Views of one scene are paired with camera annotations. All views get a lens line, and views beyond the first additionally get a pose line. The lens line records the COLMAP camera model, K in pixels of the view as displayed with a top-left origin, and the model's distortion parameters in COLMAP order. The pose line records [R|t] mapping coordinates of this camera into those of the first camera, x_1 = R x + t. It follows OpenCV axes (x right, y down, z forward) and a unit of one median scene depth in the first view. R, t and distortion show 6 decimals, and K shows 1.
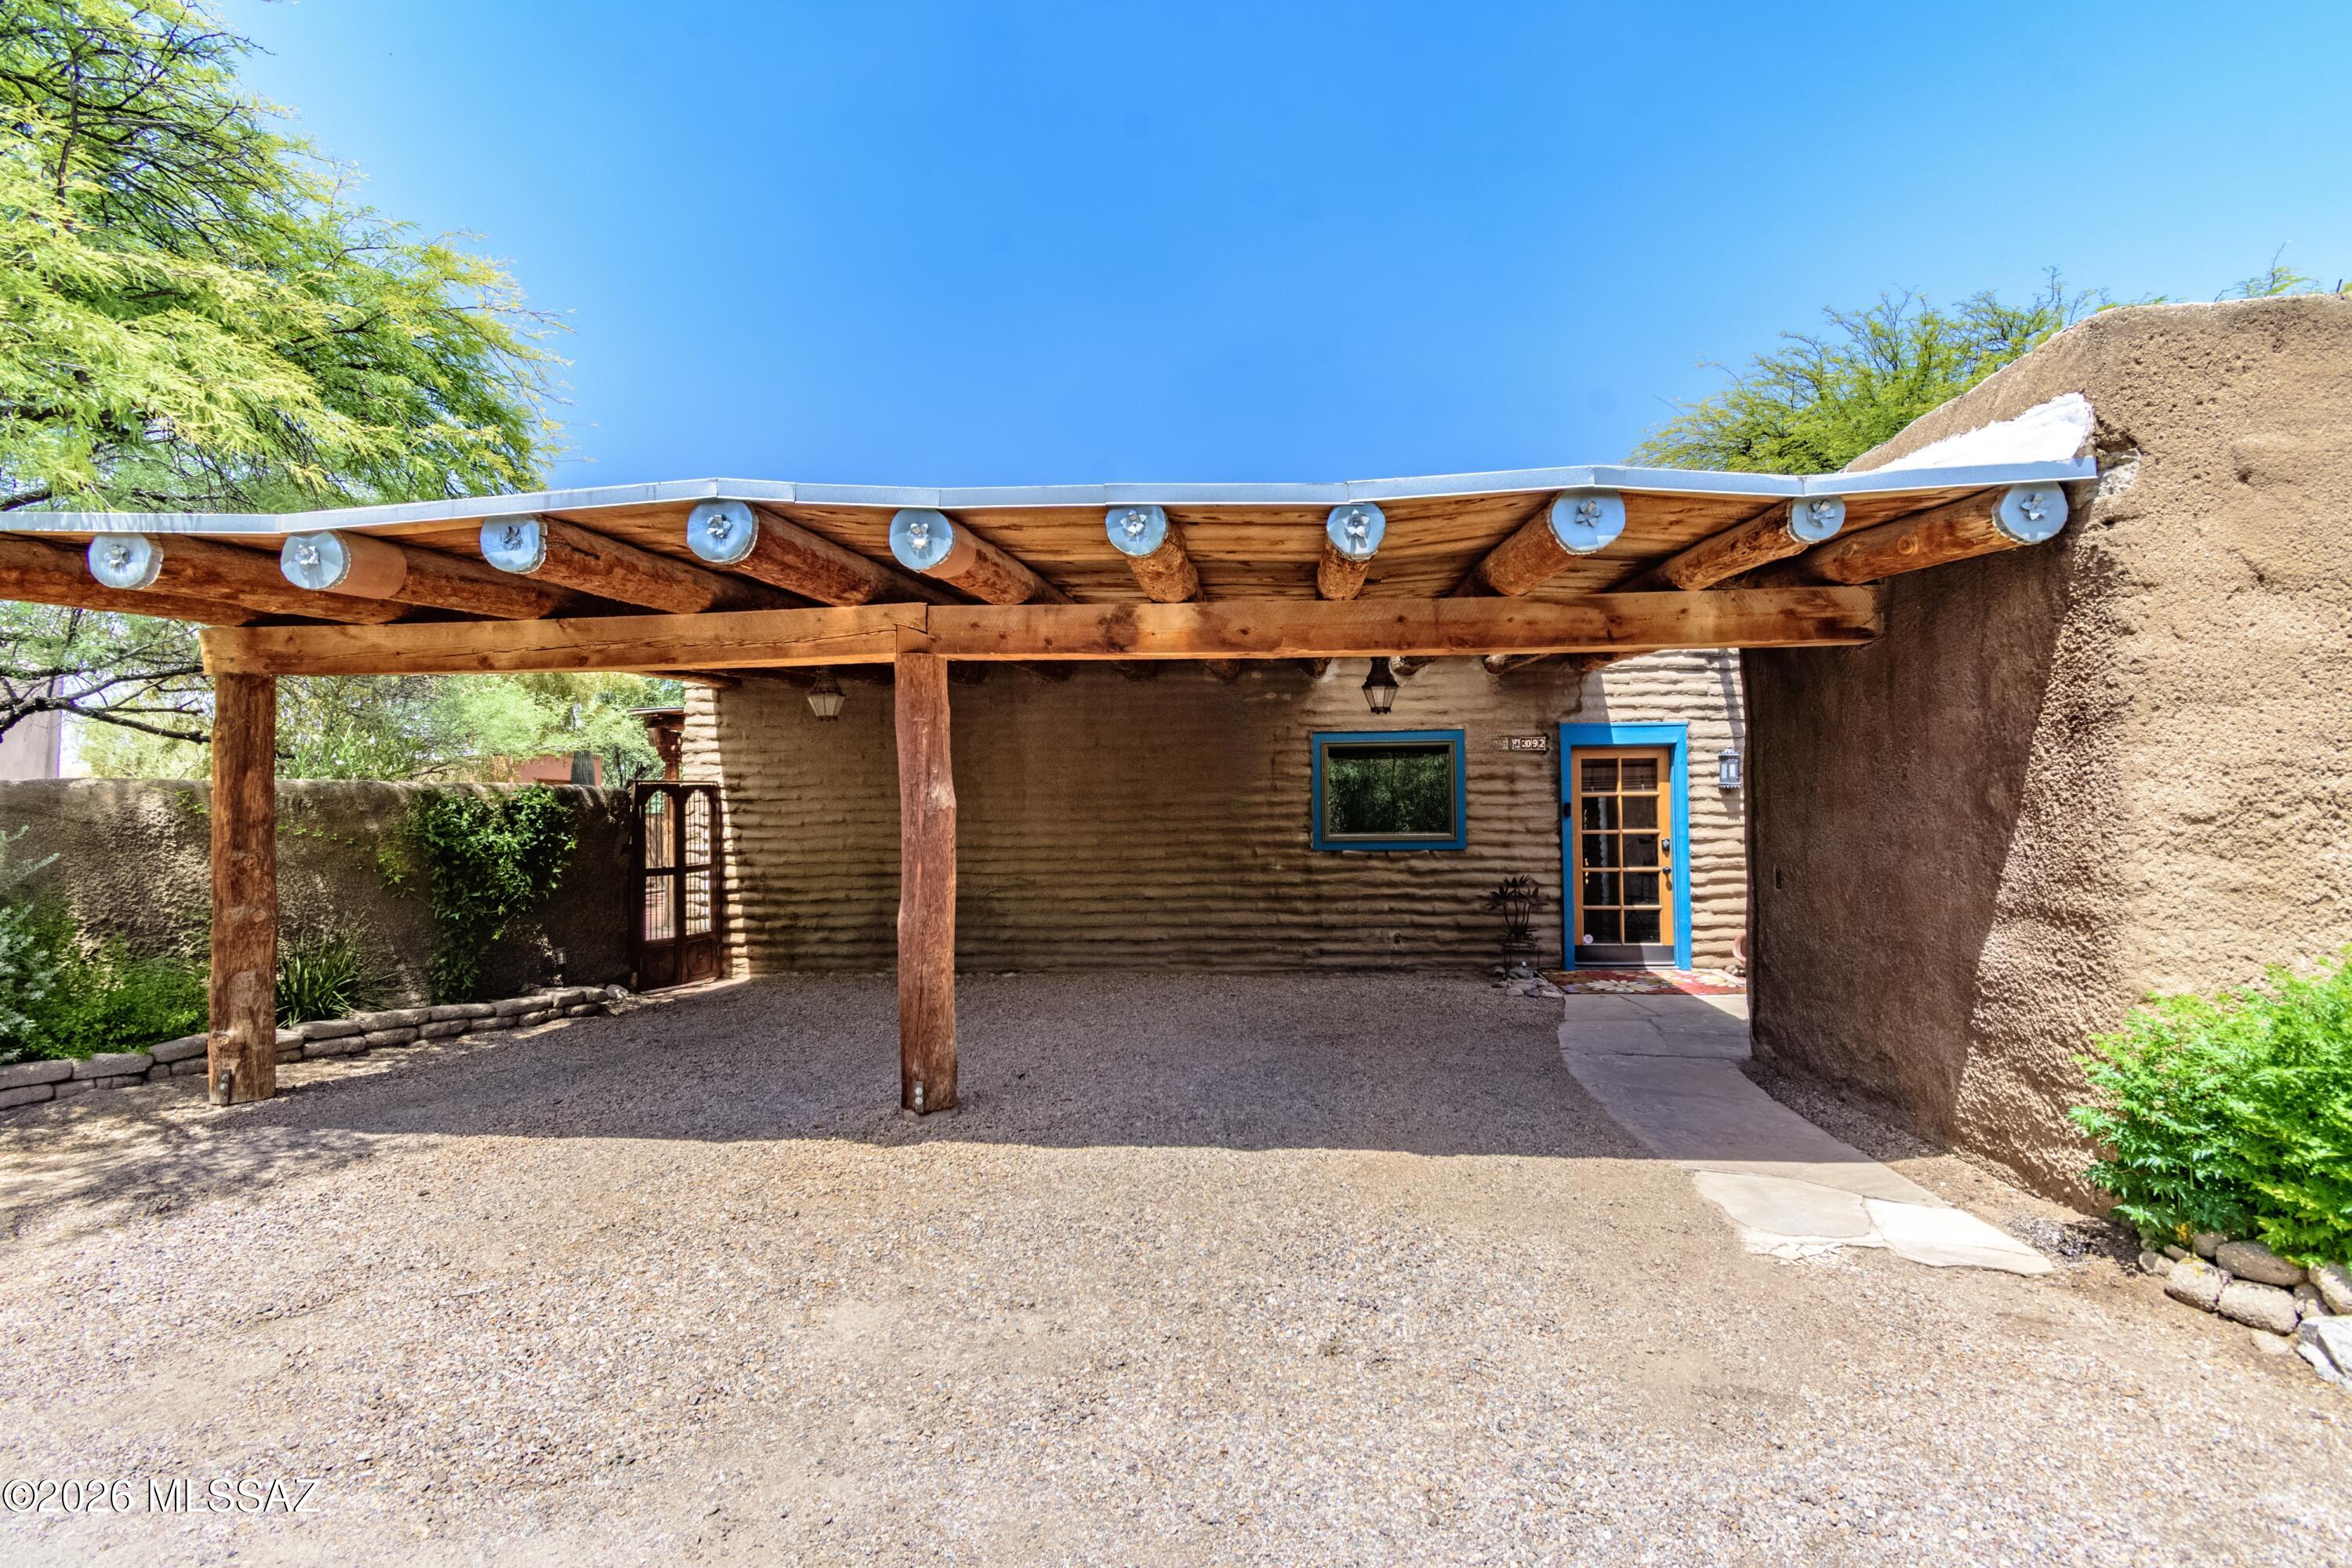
lens RADIAL K [[1063.5, 0, 1181.2], [0, 1063.5, 793.9], [0, 0, 1]] dist [0.004844, -0.001992]
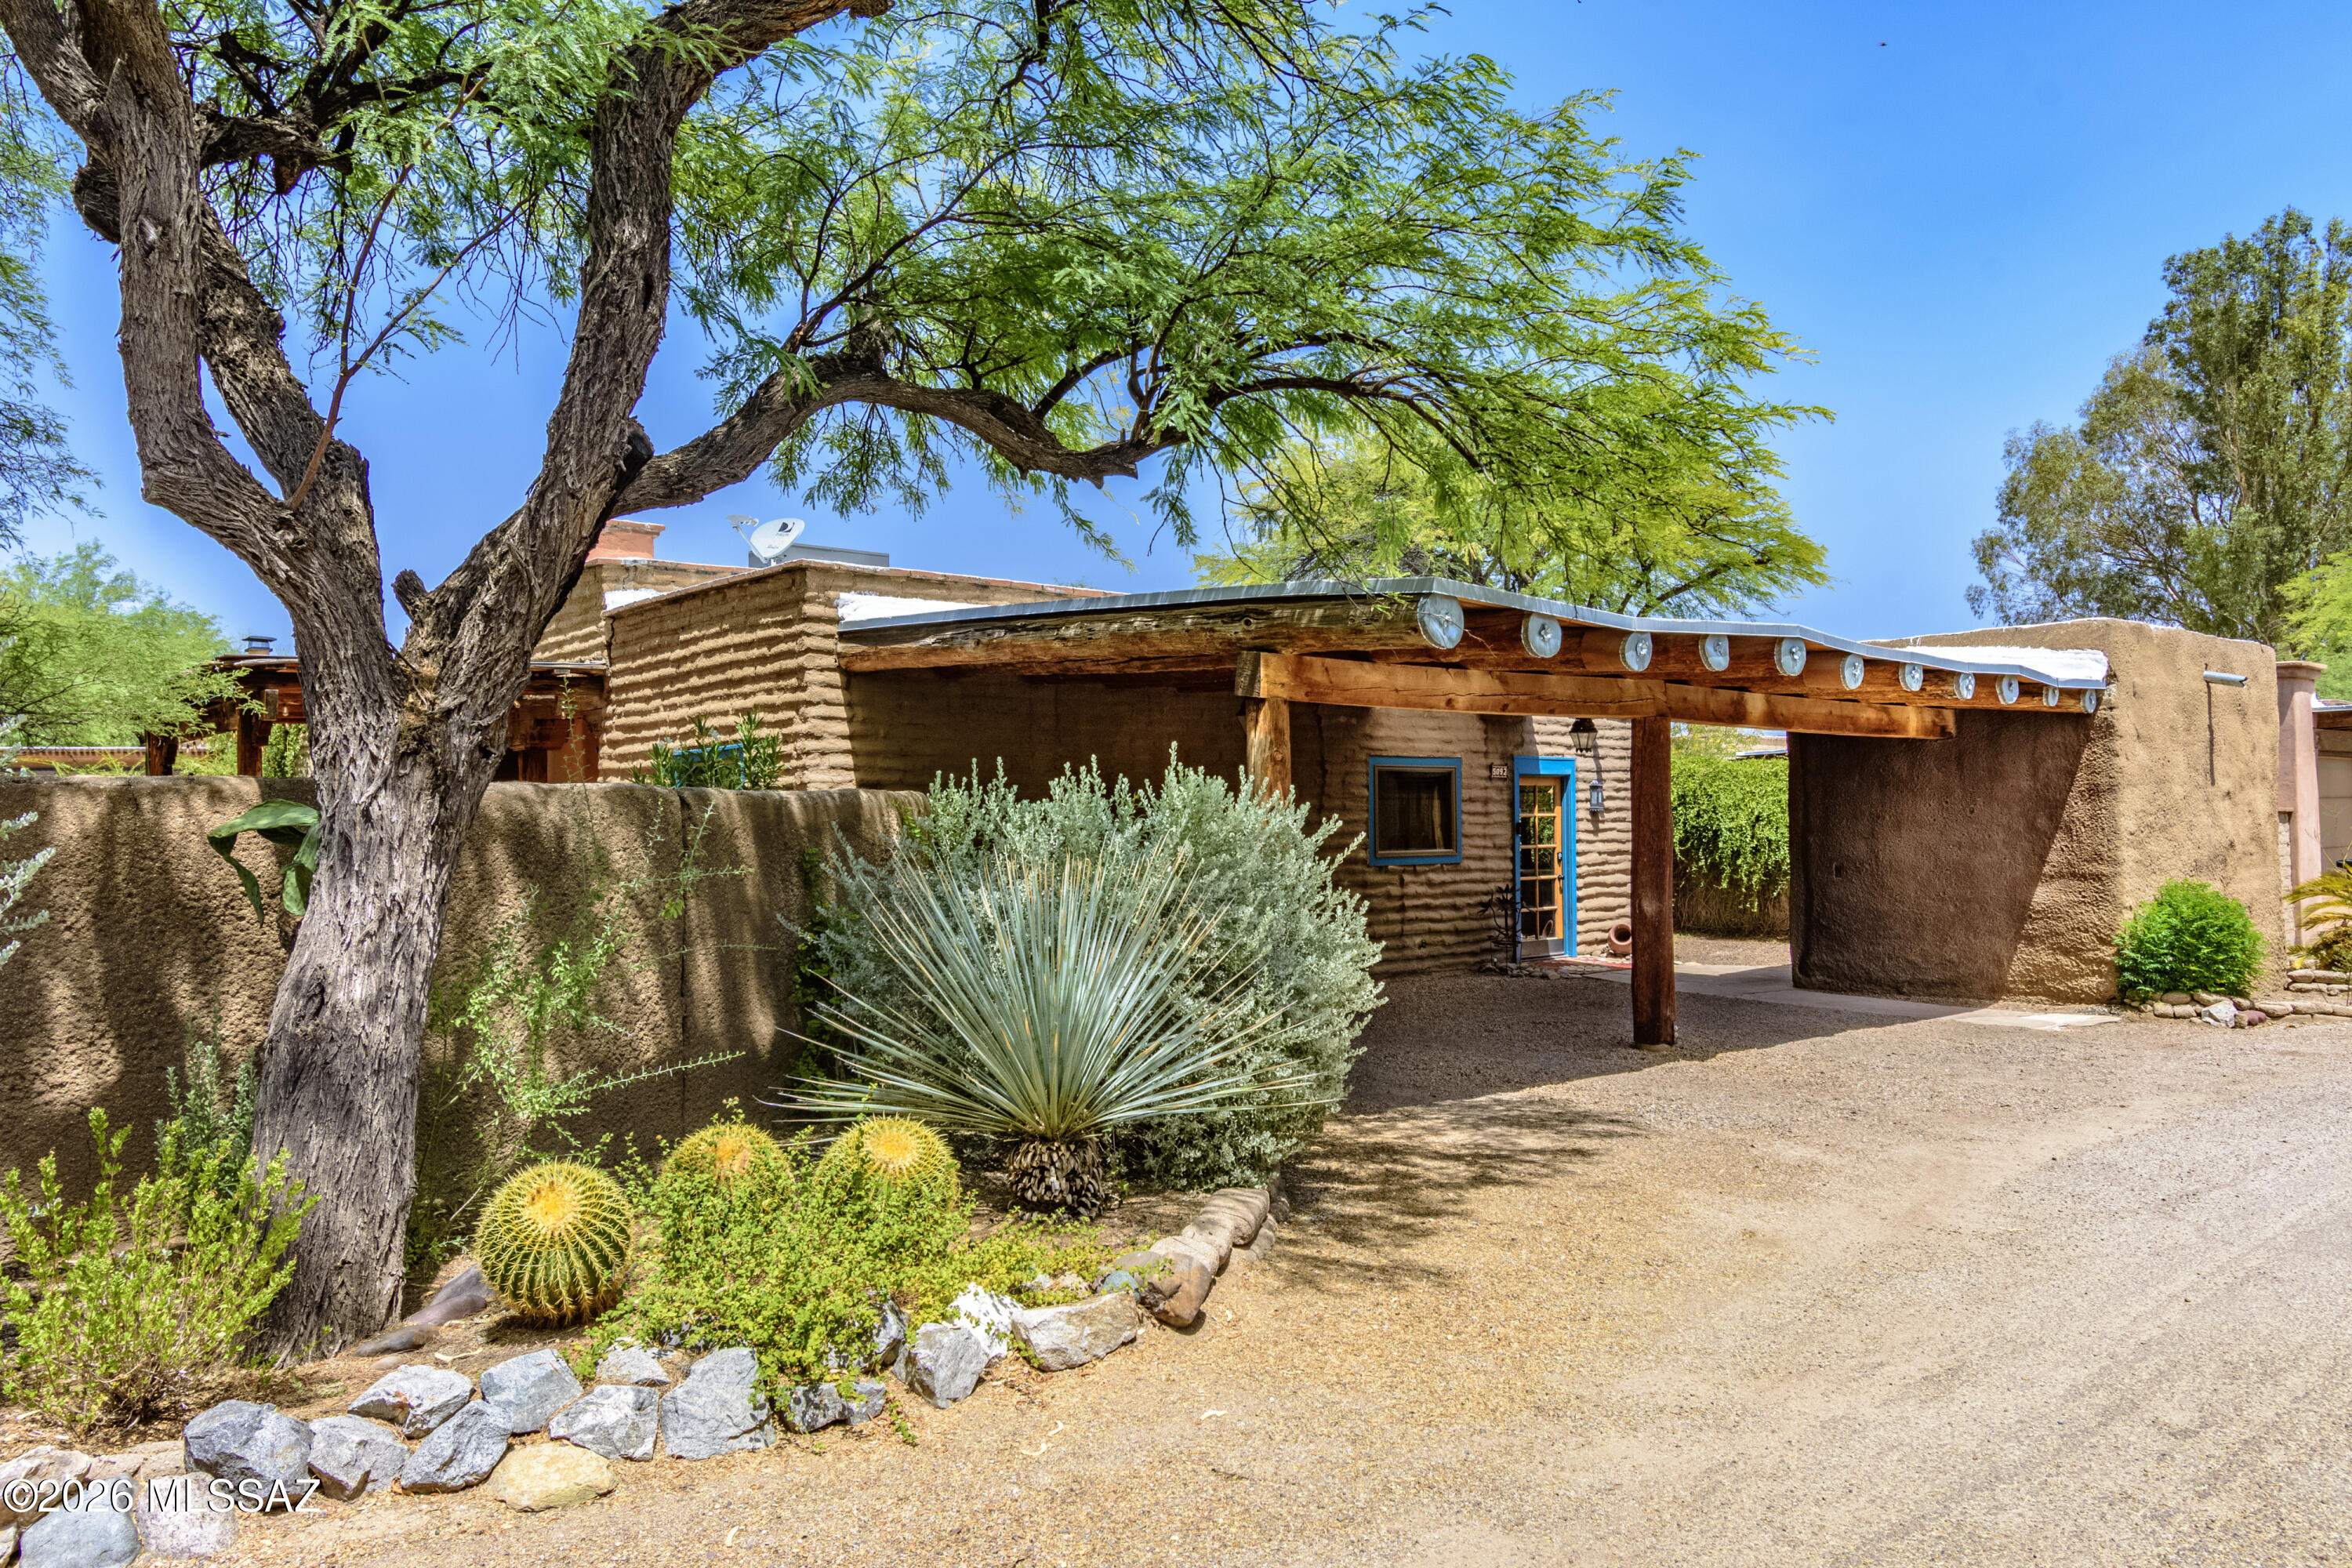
lens RADIAL K [[1728.9, 0, 1184.0], [0, 1728.9, 790.6], [0, 0, 1]] dist [-0.001605, -0.002132]
pose [[0.686966, 0.016567, 0.726500, -1.285269], [-0.012543, 0.999861, -0.010940, -0.001418], [-0.726581, -0.001597, 0.687079, -0.057028]]
